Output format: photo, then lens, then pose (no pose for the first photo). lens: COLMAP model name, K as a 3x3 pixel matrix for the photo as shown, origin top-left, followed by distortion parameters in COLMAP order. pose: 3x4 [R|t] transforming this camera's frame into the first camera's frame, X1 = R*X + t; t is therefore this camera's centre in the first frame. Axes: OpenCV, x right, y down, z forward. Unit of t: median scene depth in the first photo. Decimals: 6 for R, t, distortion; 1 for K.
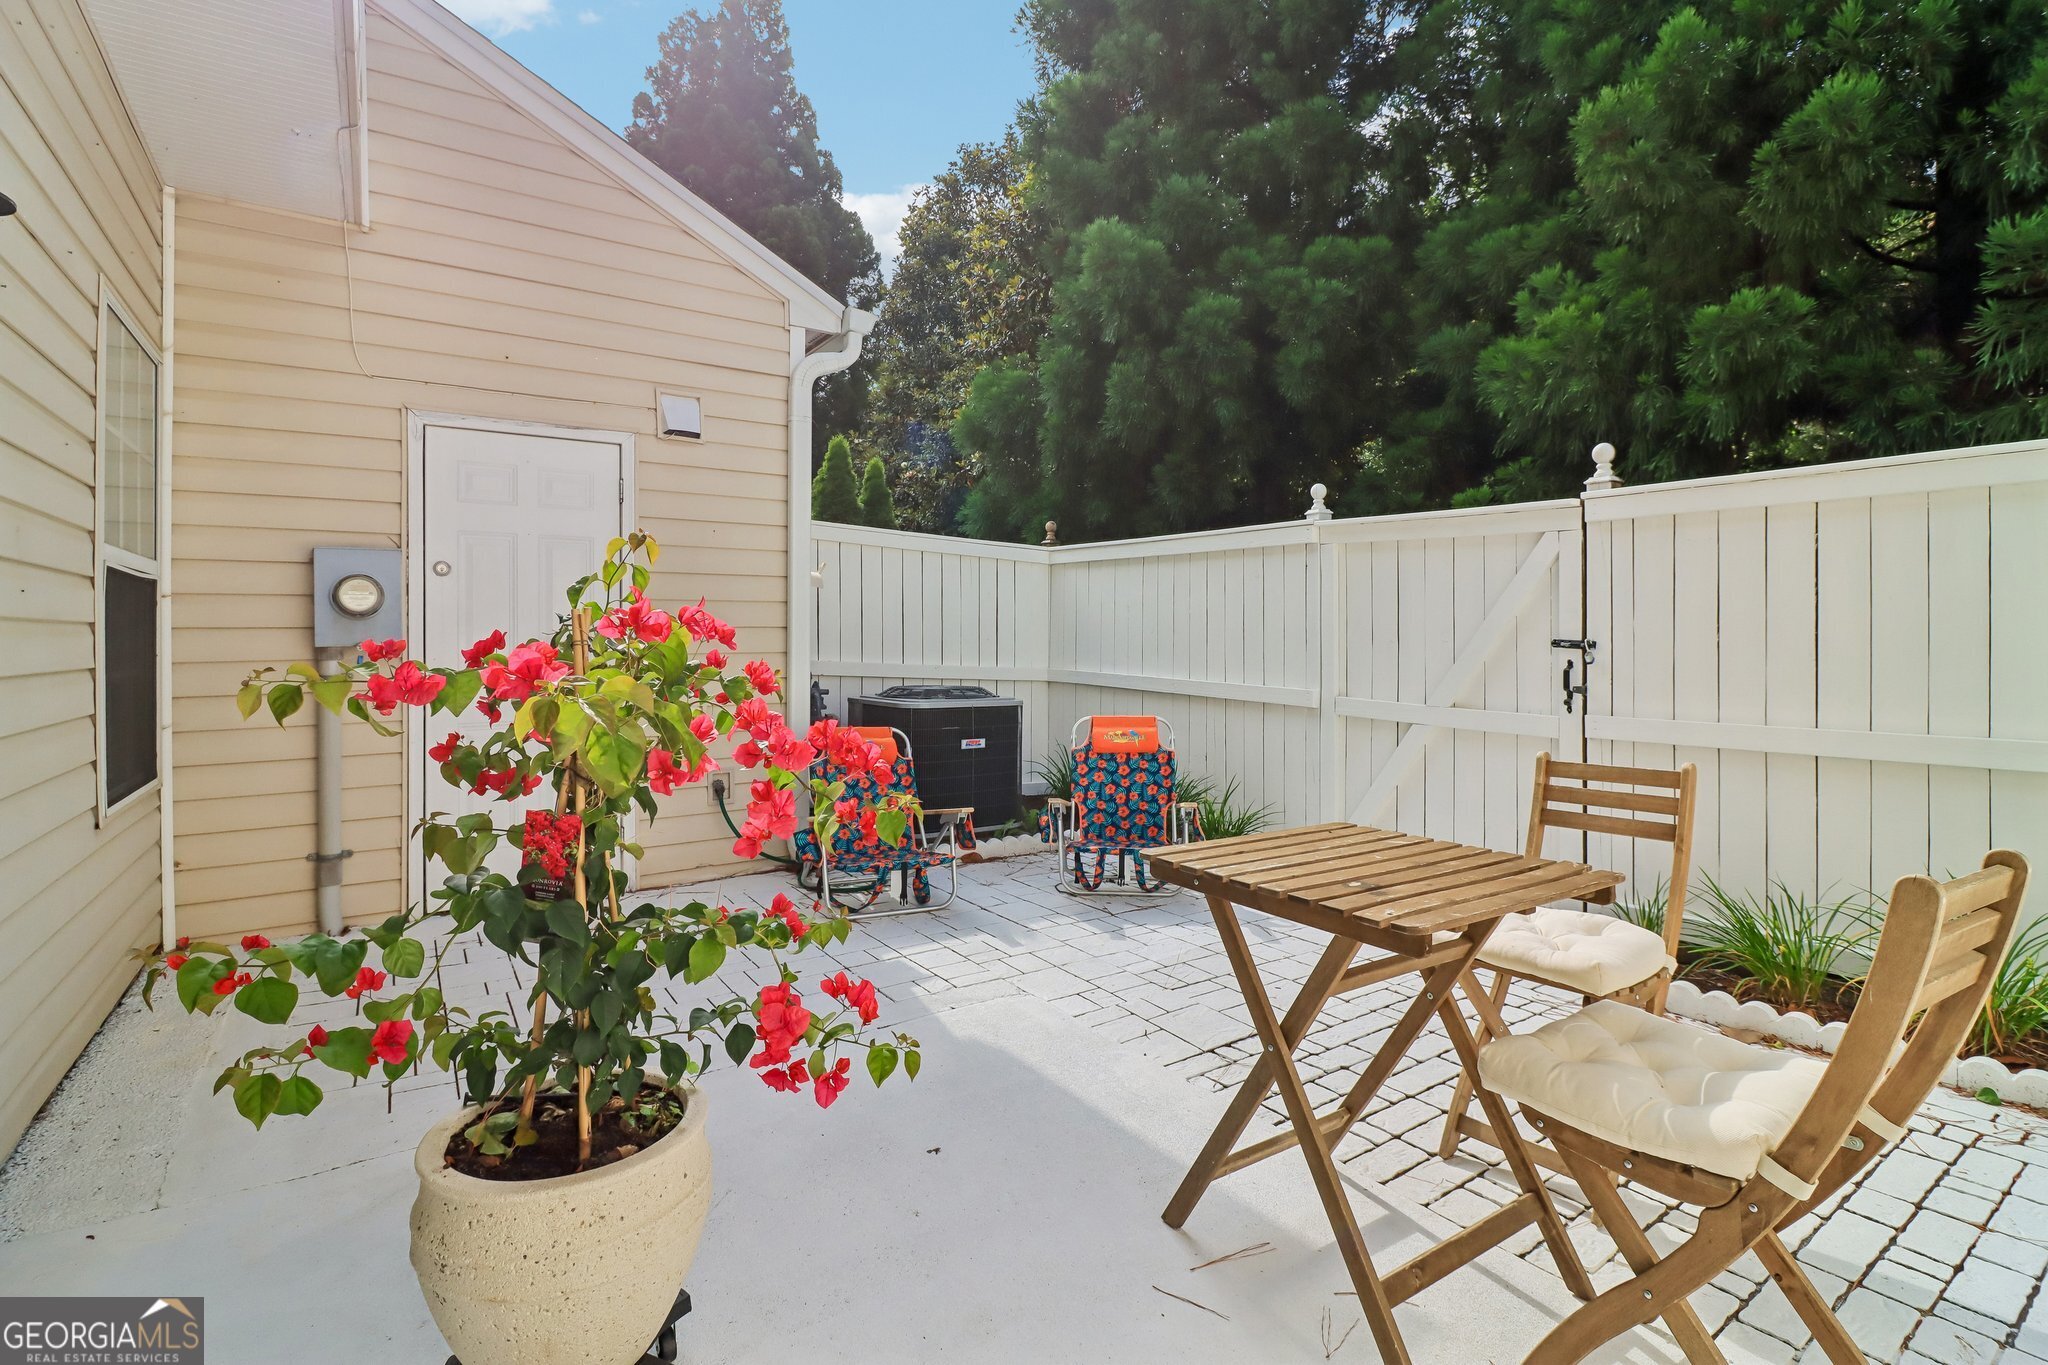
lens RADIAL K [[949.5, 0, 1027.4], [0, 949.5, 636.7], [0, 0, 1]] dist [-0.002983, -0.010076]
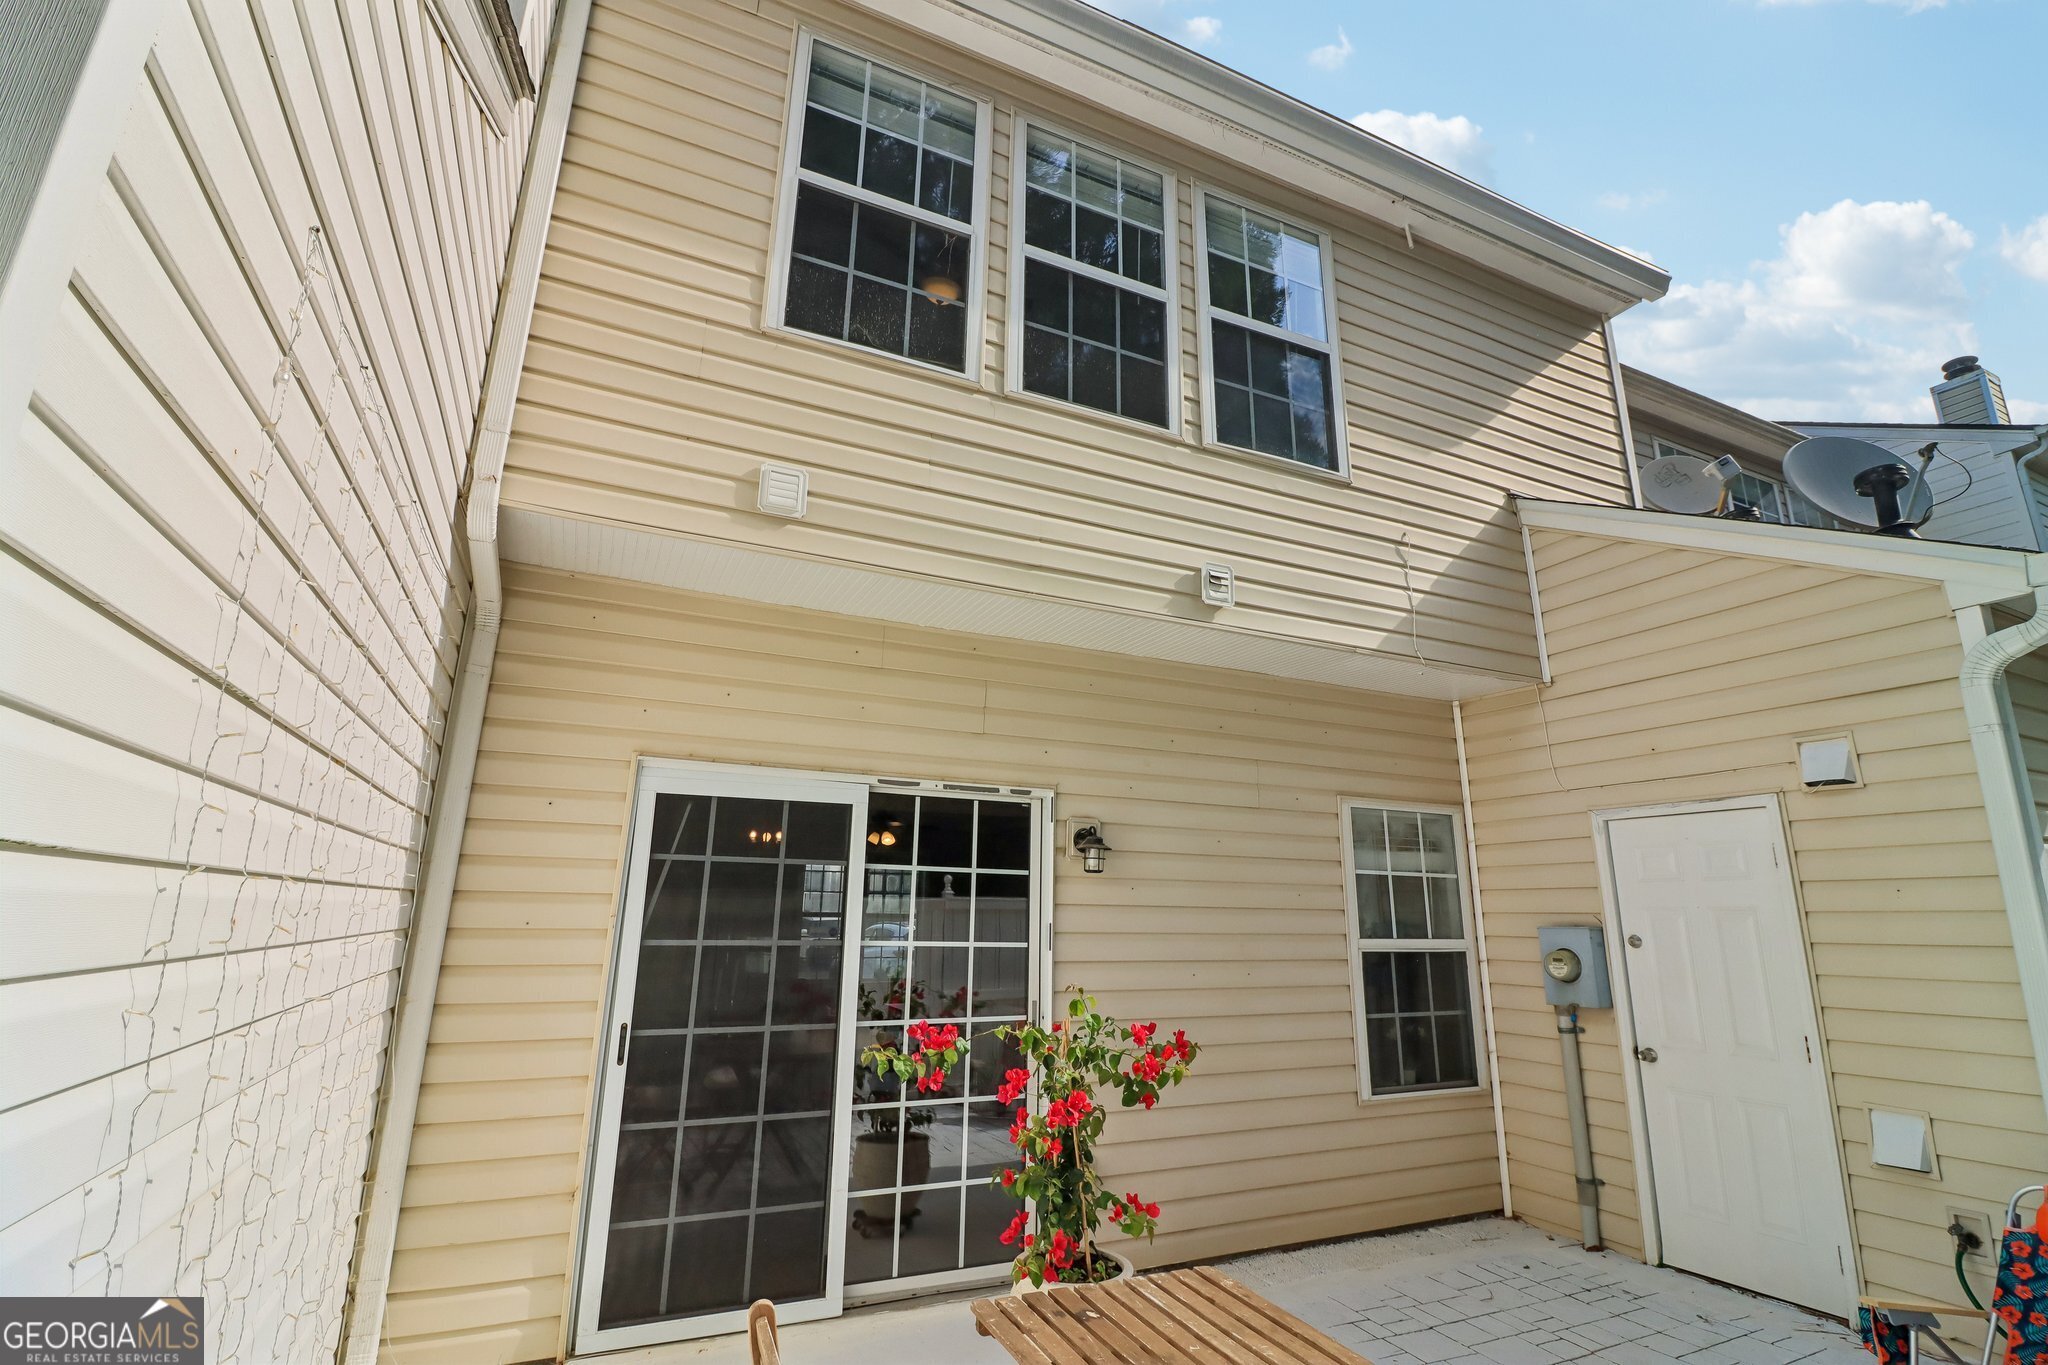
lens RADIAL K [[949.5, 0, 1035.2], [0, 949.5, 655.4], [0, 0, 1]] dist [-0.002983, -0.010076]
pose [[-0.152634, -0.256716, -0.954358, 0.738114], [-0.011053, 0.966056, -0.258095, -0.108299], [0.988221, -0.028845, -0.150291, 0.469333]]
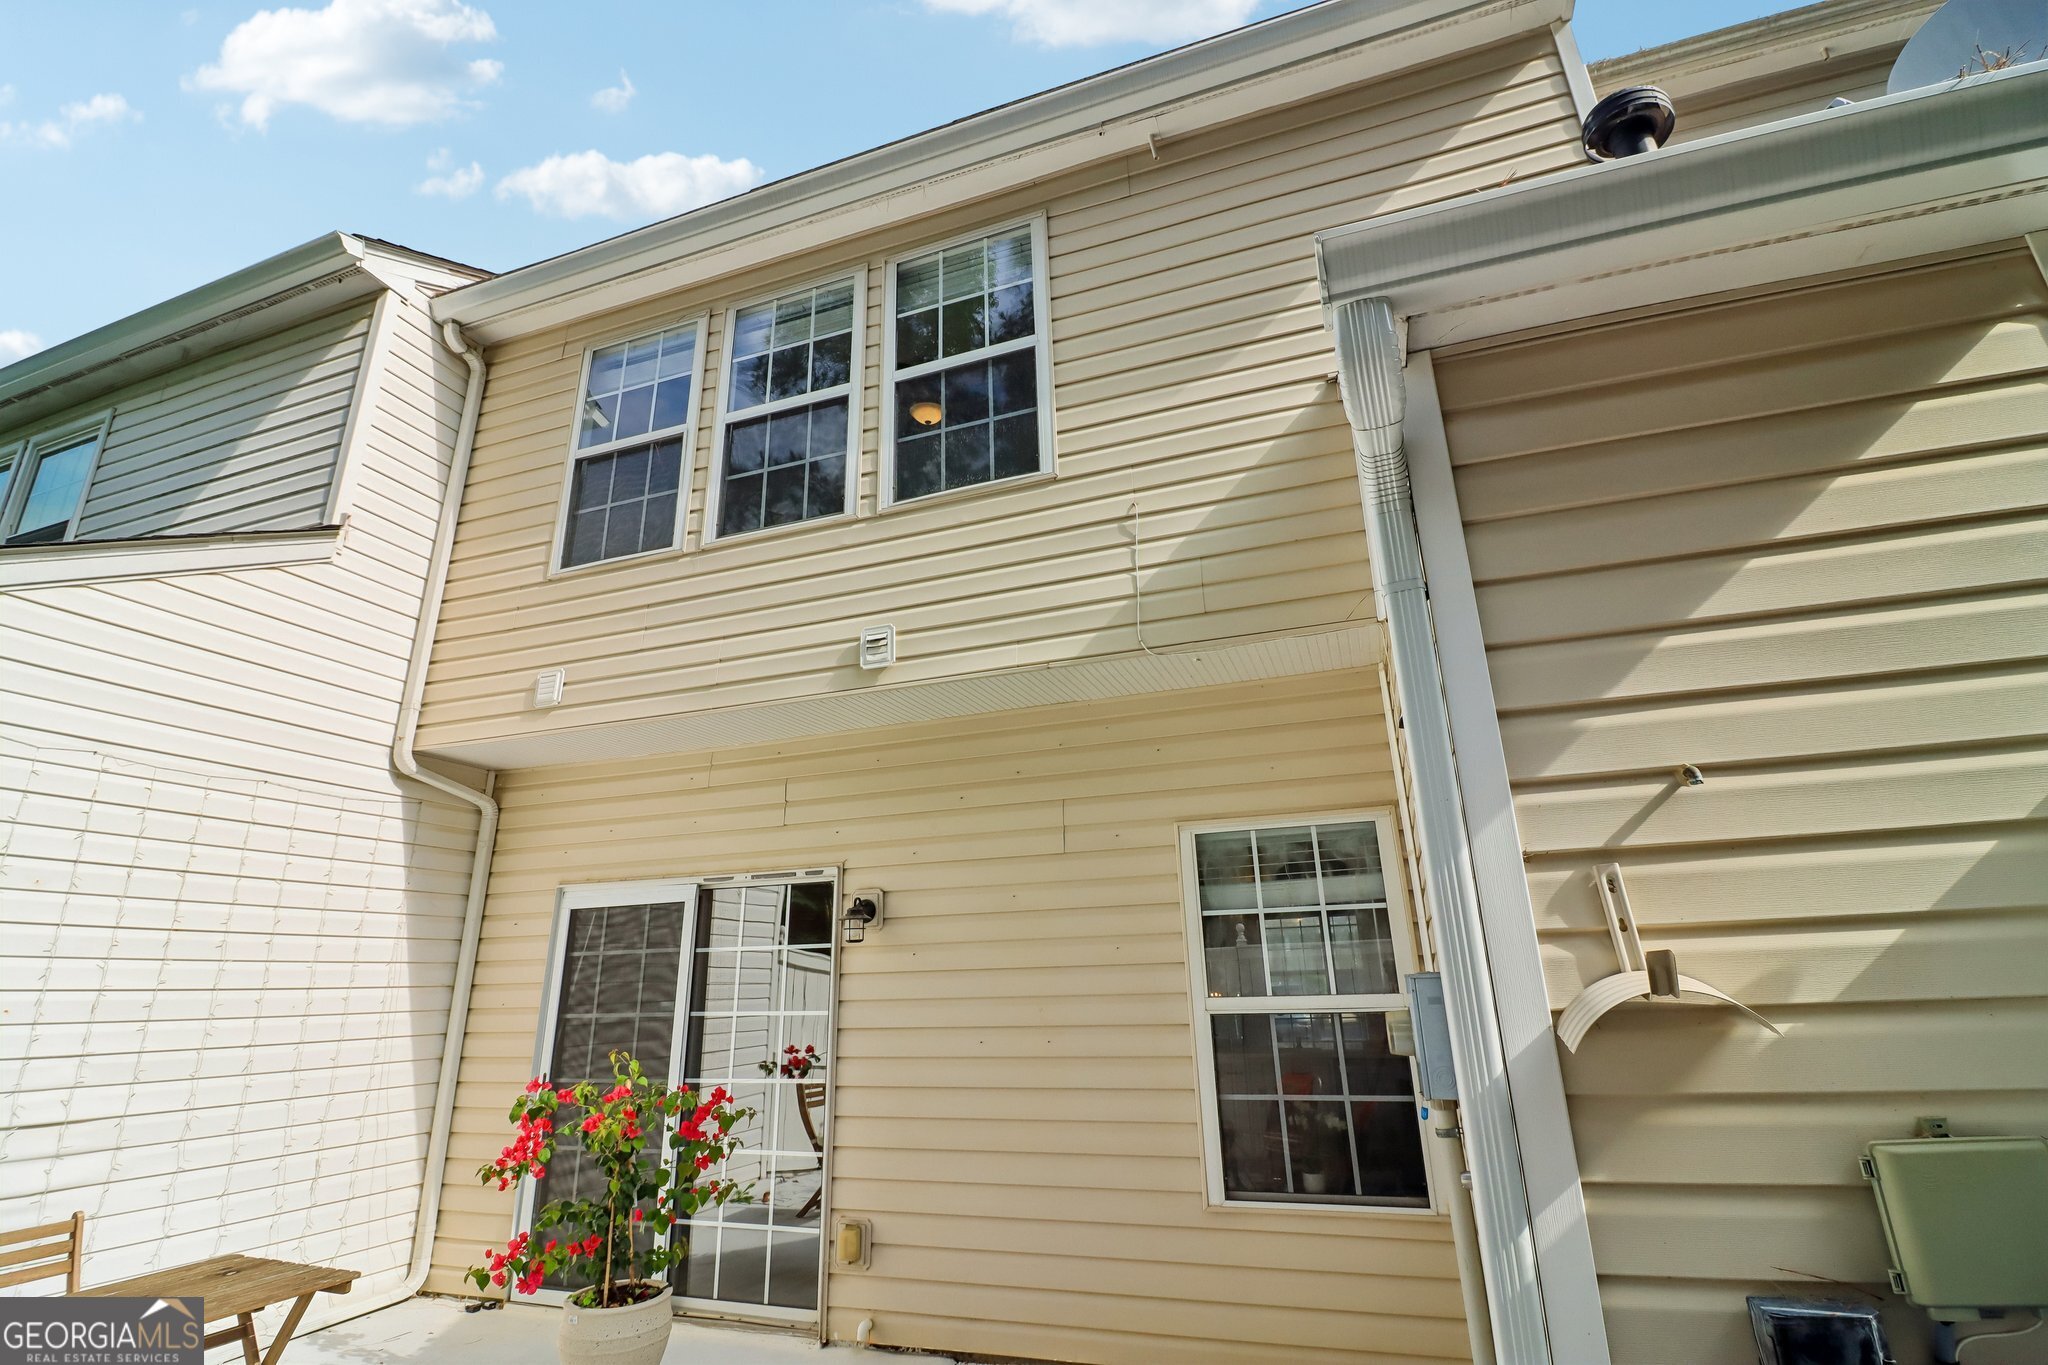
lens RADIAL K [[949.5, 0, 1030.9], [0, 949.5, 651.5], [0, 0, 1]] dist [-0.002983, -0.010076]
pose [[-0.805429, -0.164682, -0.569354, 0.135268], [0.035087, 0.945690, -0.323170, -0.103190], [0.591653, -0.280267, -0.755908, 1.508433]]
